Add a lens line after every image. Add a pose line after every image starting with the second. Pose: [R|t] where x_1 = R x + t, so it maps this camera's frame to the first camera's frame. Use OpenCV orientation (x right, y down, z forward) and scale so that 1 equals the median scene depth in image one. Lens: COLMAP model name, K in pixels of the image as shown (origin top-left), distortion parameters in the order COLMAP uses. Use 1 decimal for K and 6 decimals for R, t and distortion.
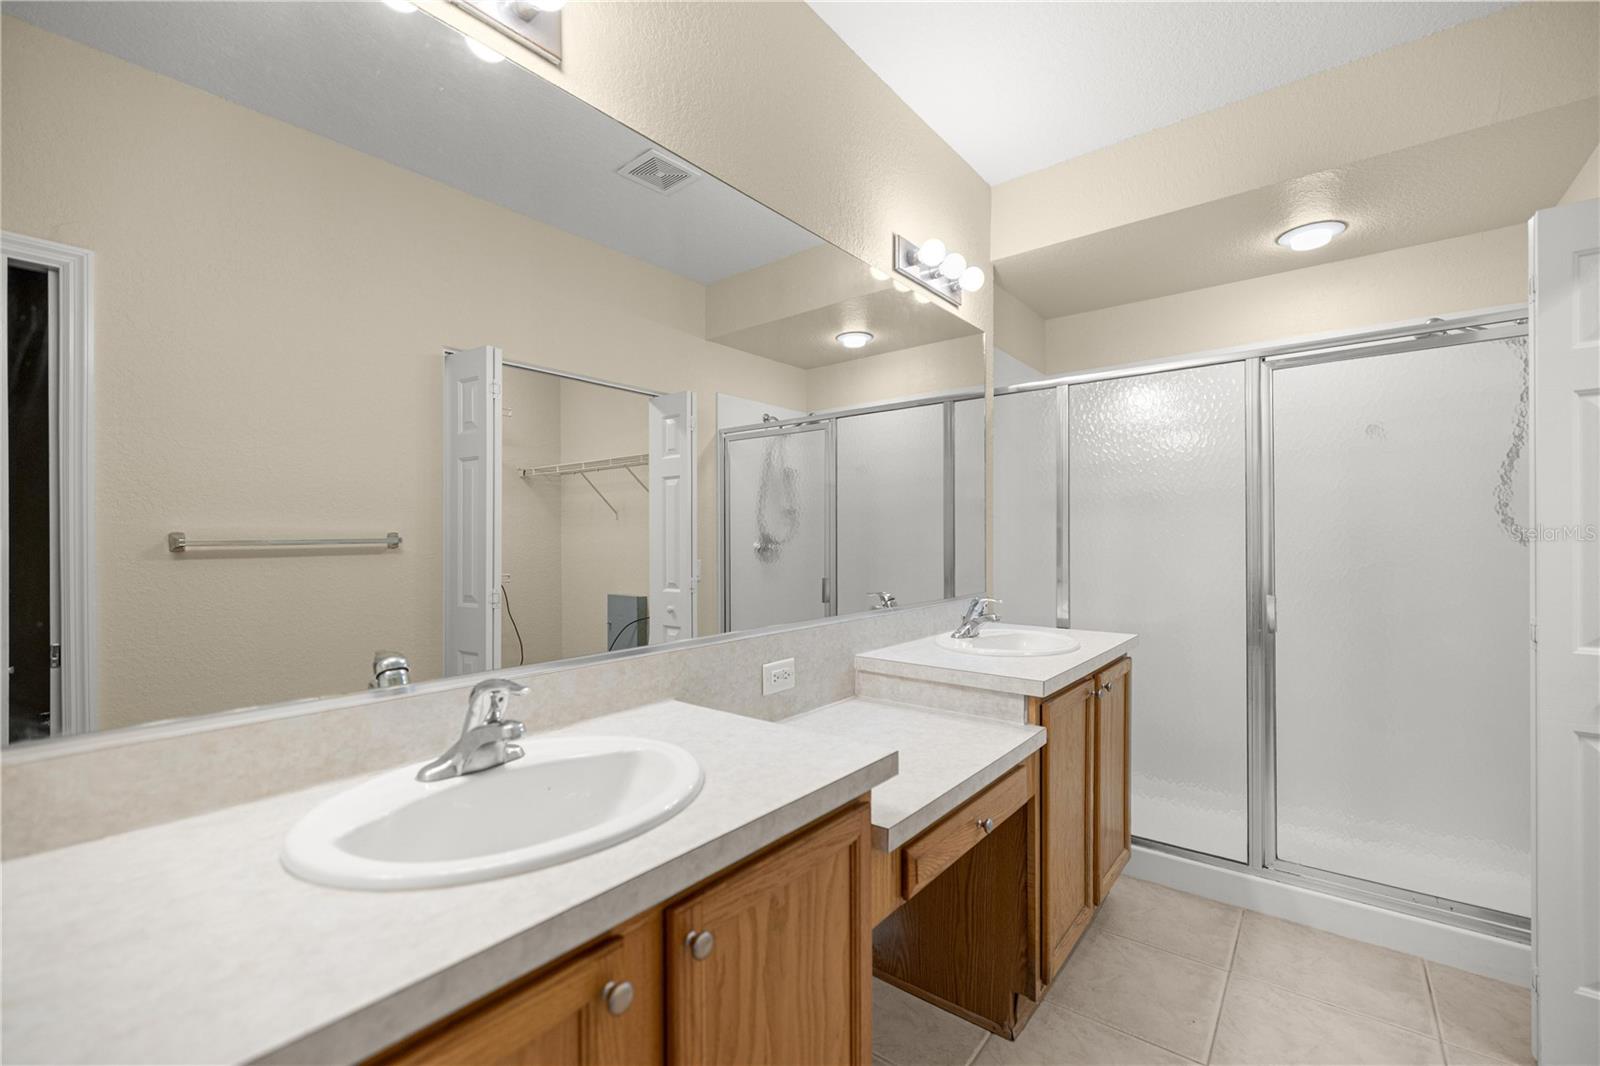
lens RADIAL K [[672.2, 0, 795.4], [0, 672.2, 542.5], [0, 0, 1]] dist [0.003283, -0.000381]
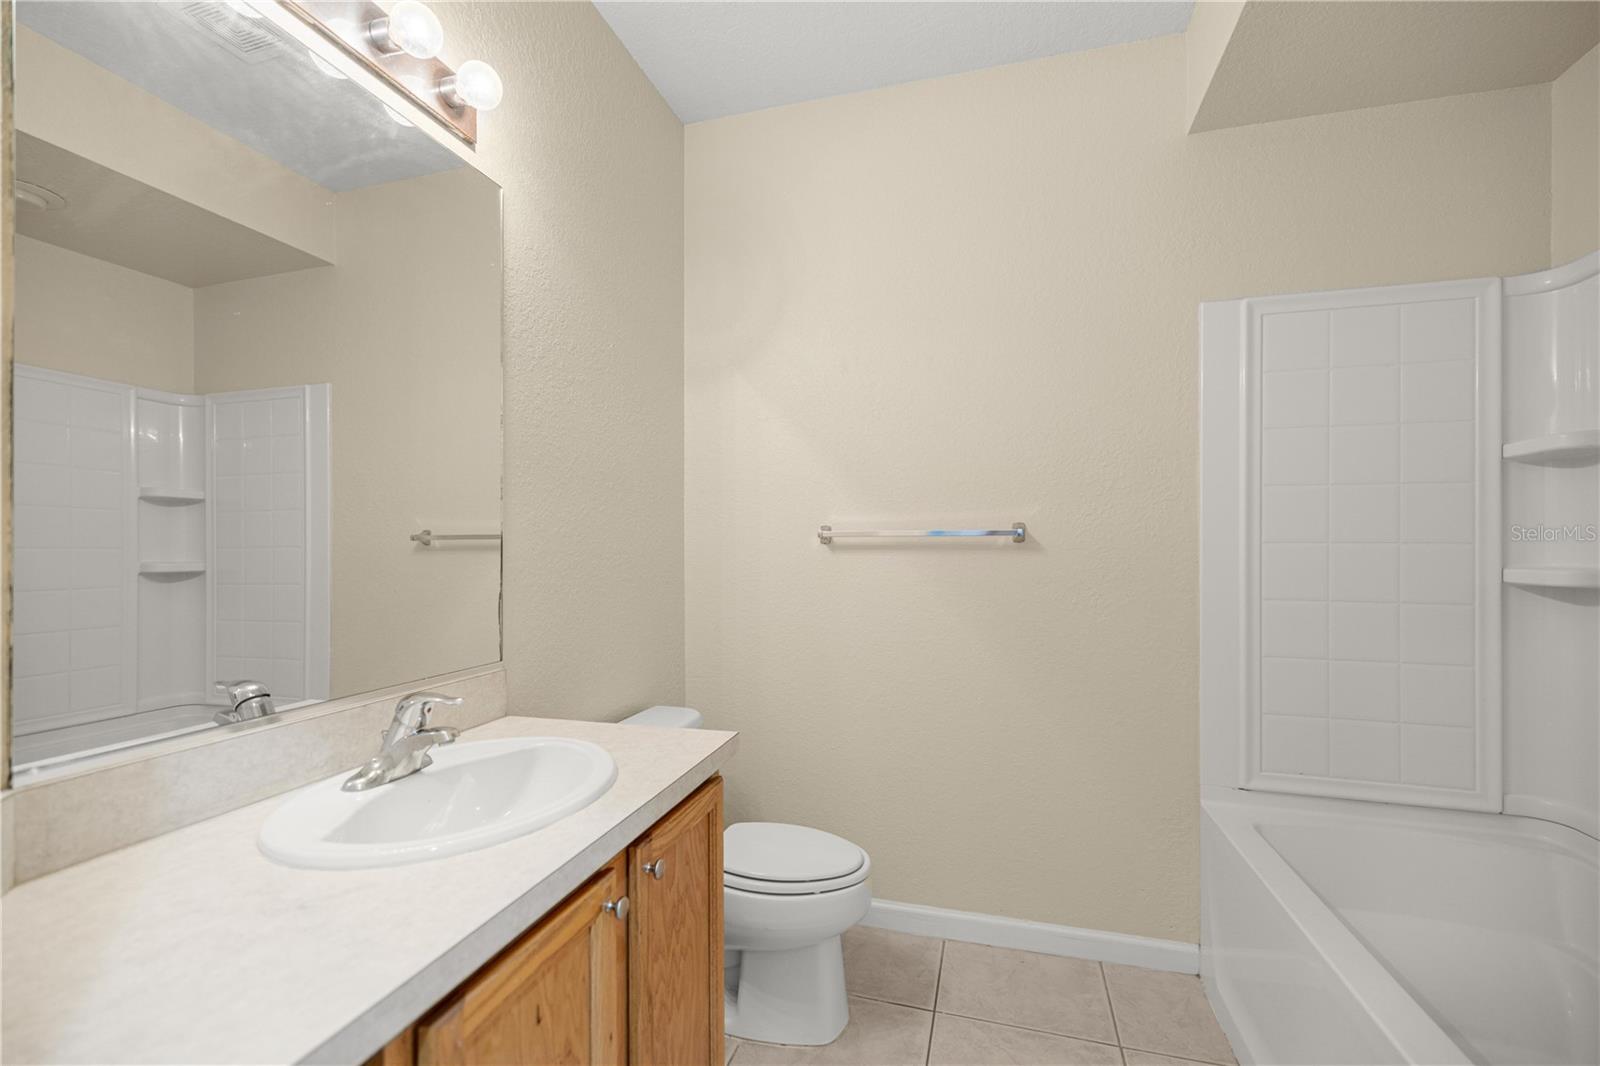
lens RADIAL K [[672.2, 0, 804.2], [0, 672.2, 530.8], [0, 0, 1]] dist [0.003283, -0.000381]
pose [[0.927998, 0.004723, 0.372555, -0.276542], [0.002796, 0.999803, -0.019640, -0.039305], [-0.372574, 0.019268, 0.927802, -0.271906]]
